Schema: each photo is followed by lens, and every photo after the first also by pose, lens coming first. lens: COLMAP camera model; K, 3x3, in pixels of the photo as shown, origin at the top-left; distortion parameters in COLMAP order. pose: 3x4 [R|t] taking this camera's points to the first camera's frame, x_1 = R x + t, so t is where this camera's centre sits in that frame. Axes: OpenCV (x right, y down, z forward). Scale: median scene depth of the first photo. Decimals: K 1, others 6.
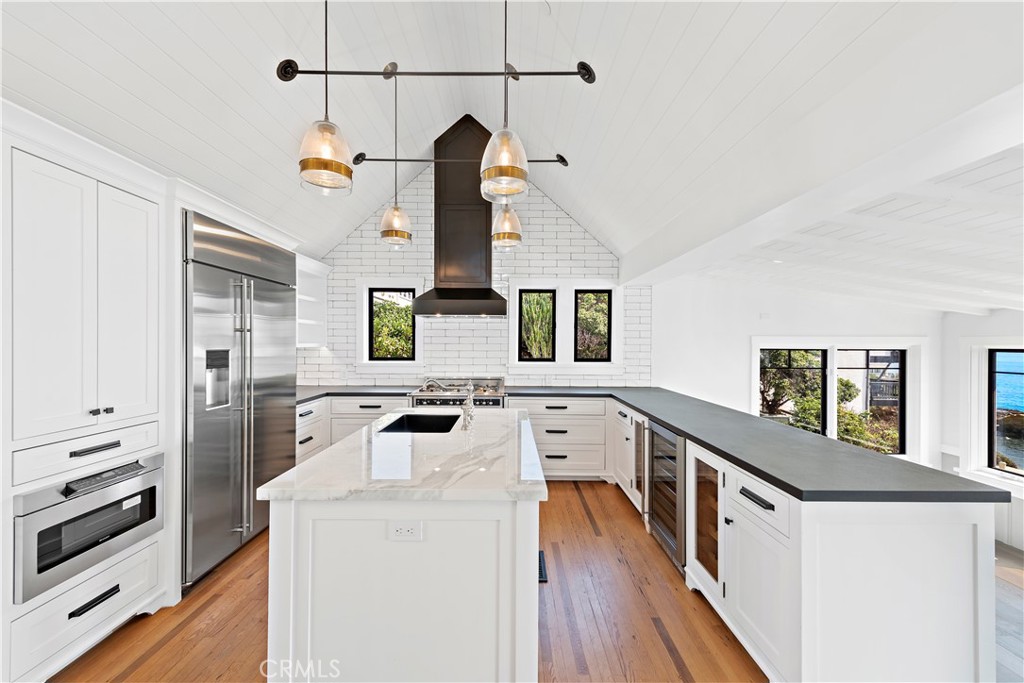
lens RADIAL K [[403.0, 0, 512.1], [0, 403.0, 341.5], [0, 0, 1]] dist [0.013027, -0.003515]
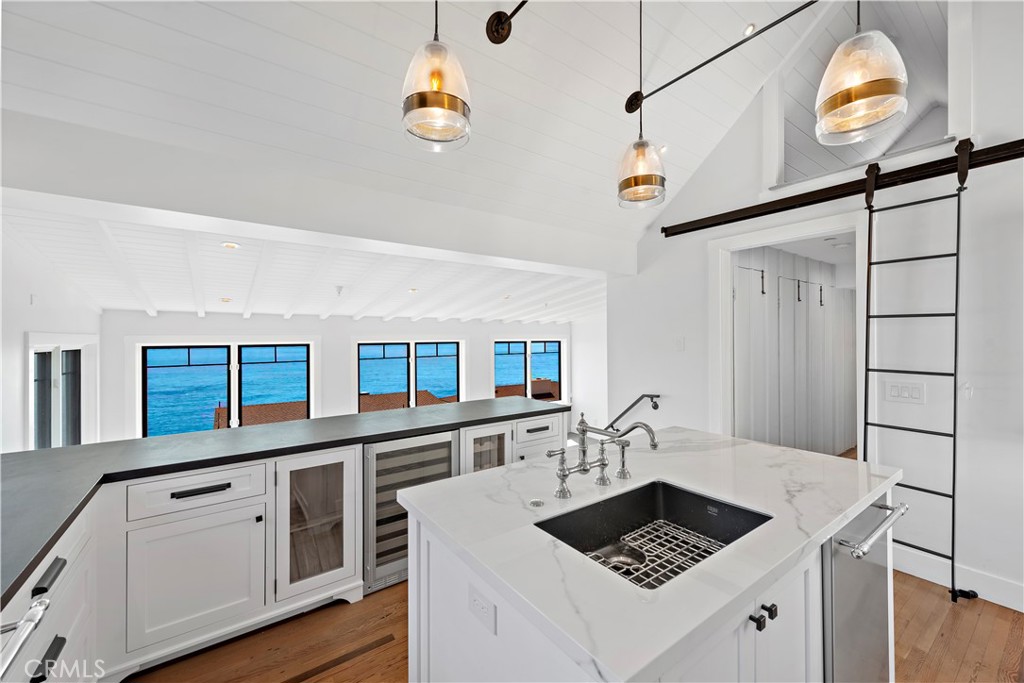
lens RADIAL K [[403.0, 0, 512.1], [0, 403.0, 338.4], [0, 0, 1]] dist [0.013027, -0.003515]
pose [[-0.579741, -0.002002, 0.814798, -0.296097], [0.001764, 0.999992, 0.003712, -0.005903], [-0.814799, 0.003589, -0.579733, 0.822162]]
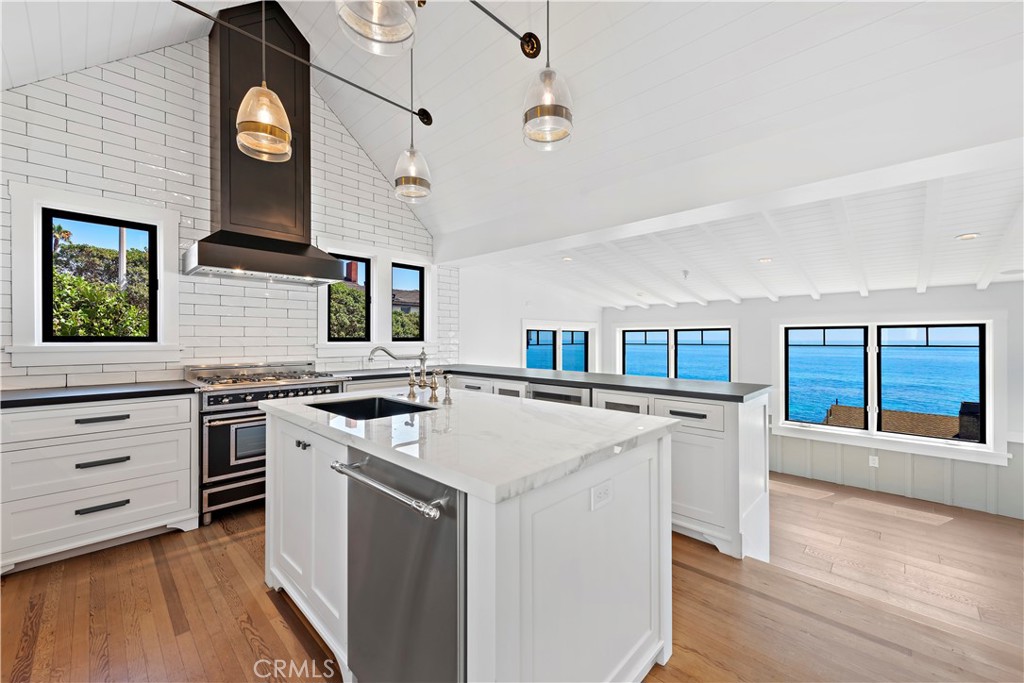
lens RADIAL K [[403.0, 0, 512.5], [0, 403.0, 339.0], [0, 0, 1]] dist [0.013027, -0.003515]
pose [[0.693337, -0.005113, 0.720595, -0.333867], [0.002294, 0.999985, 0.004888, 0.044292], [-0.720610, -0.001736, 0.693339, 0.179045]]
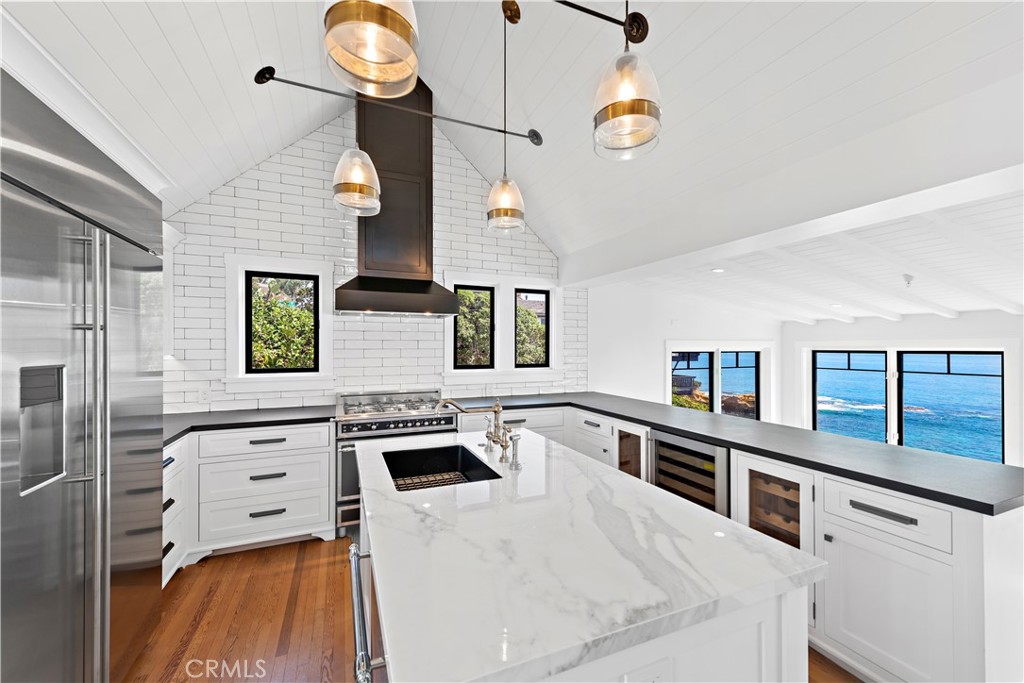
lens RADIAL K [[403.0, 0, 510.7], [0, 403.0, 345.4], [0, 0, 1]] dist [0.013027, -0.003515]
pose [[0.921593, -0.003372, 0.388144, -0.217630], [0.003235, 0.999994, 0.001005, -0.001872], [-0.388145, 0.000329, 0.921598, 0.181745]]
